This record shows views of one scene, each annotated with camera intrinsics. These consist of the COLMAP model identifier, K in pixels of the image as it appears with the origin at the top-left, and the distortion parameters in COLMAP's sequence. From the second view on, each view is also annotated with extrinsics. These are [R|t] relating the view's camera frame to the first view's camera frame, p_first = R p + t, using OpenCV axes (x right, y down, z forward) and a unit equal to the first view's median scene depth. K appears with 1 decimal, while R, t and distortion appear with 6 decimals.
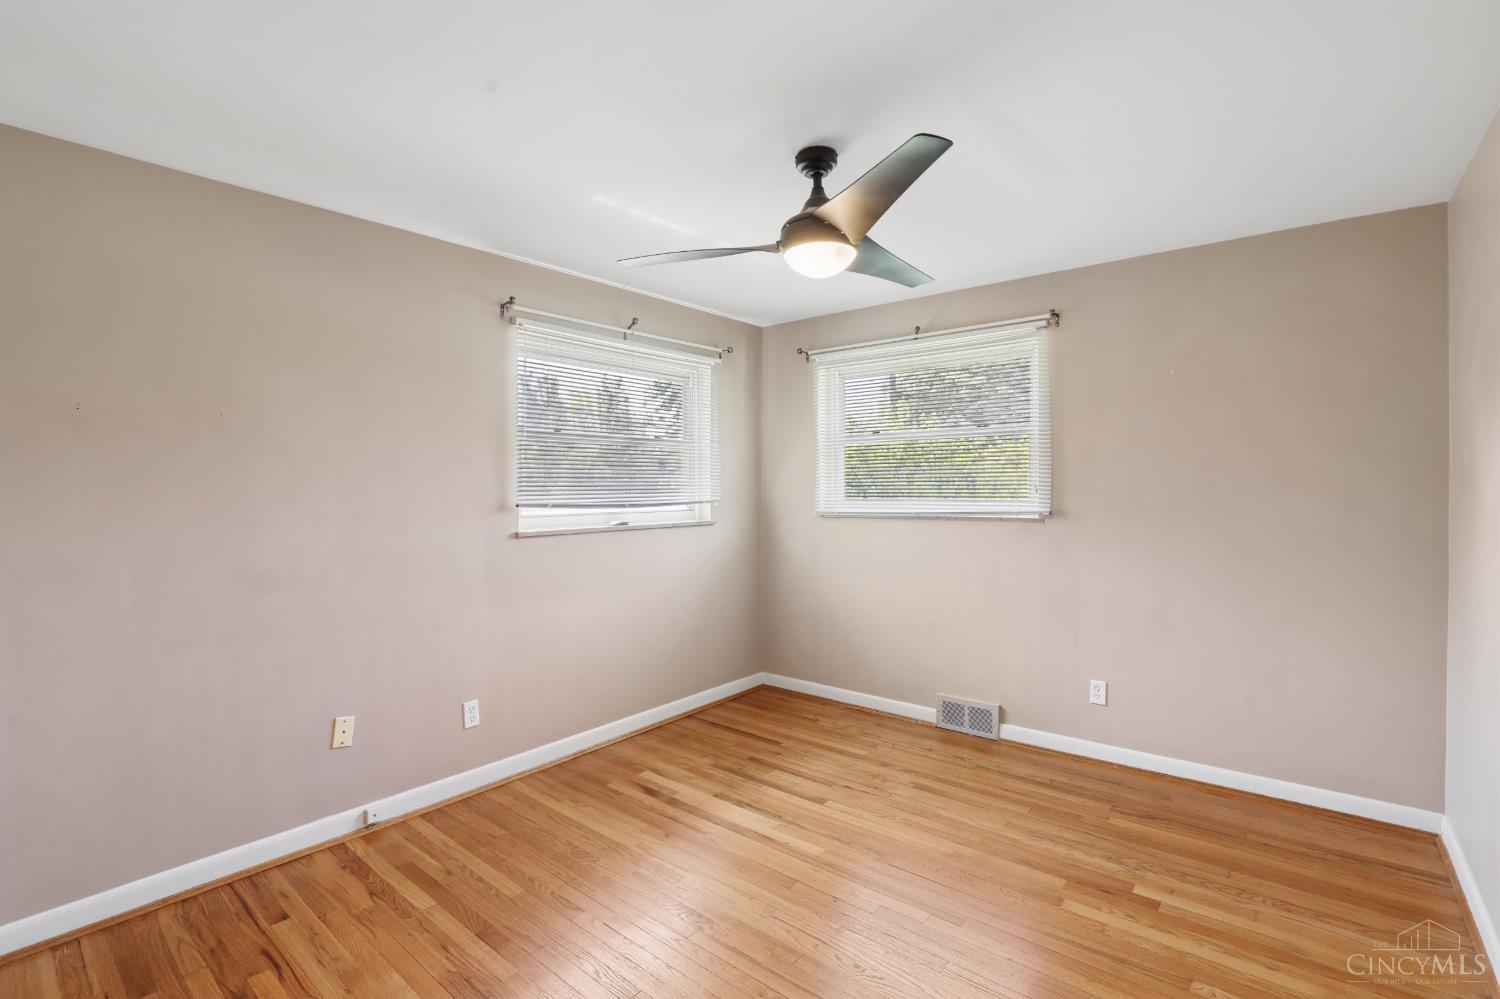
lens RADIAL K [[691.8, 0, 748.0], [0, 691.8, 498.9], [0, 0, 1]] dist [-0.033109, 0.004773]
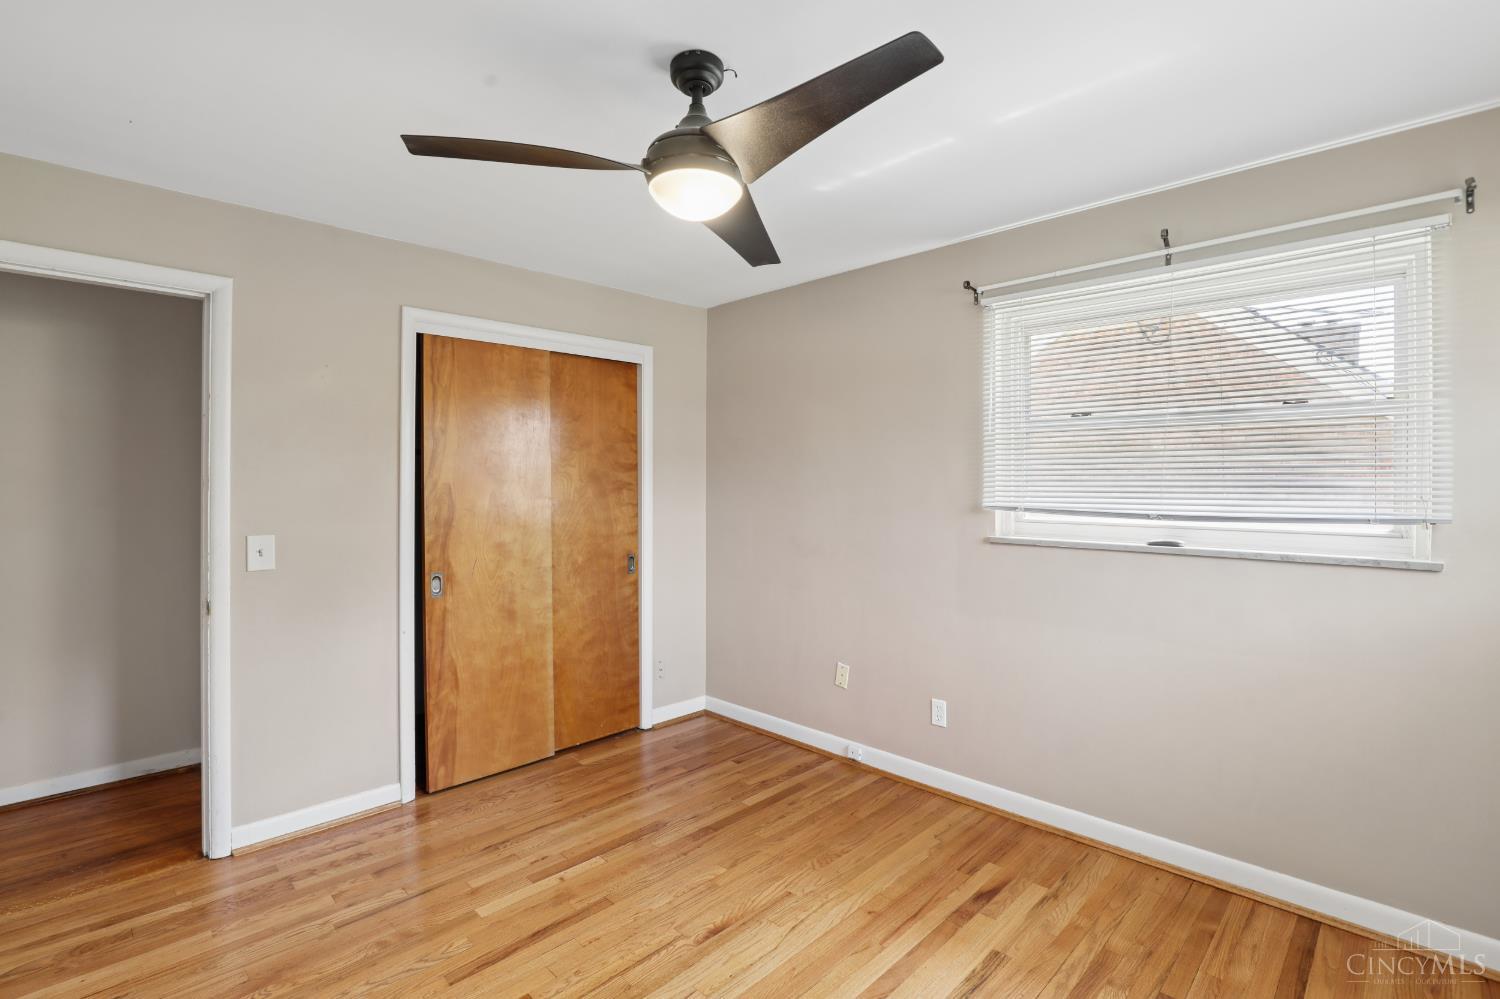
lens RADIAL K [[691.8, 0, 748.1], [0, 691.8, 487.7], [0, 0, 1]] dist [-0.033109, 0.004773]
pose [[-0.087062, 0.010476, -0.996148, 0.617154], [-0.020029, 0.999724, 0.012264, -0.021638], [0.996001, 0.021020, -0.086829, 0.801397]]
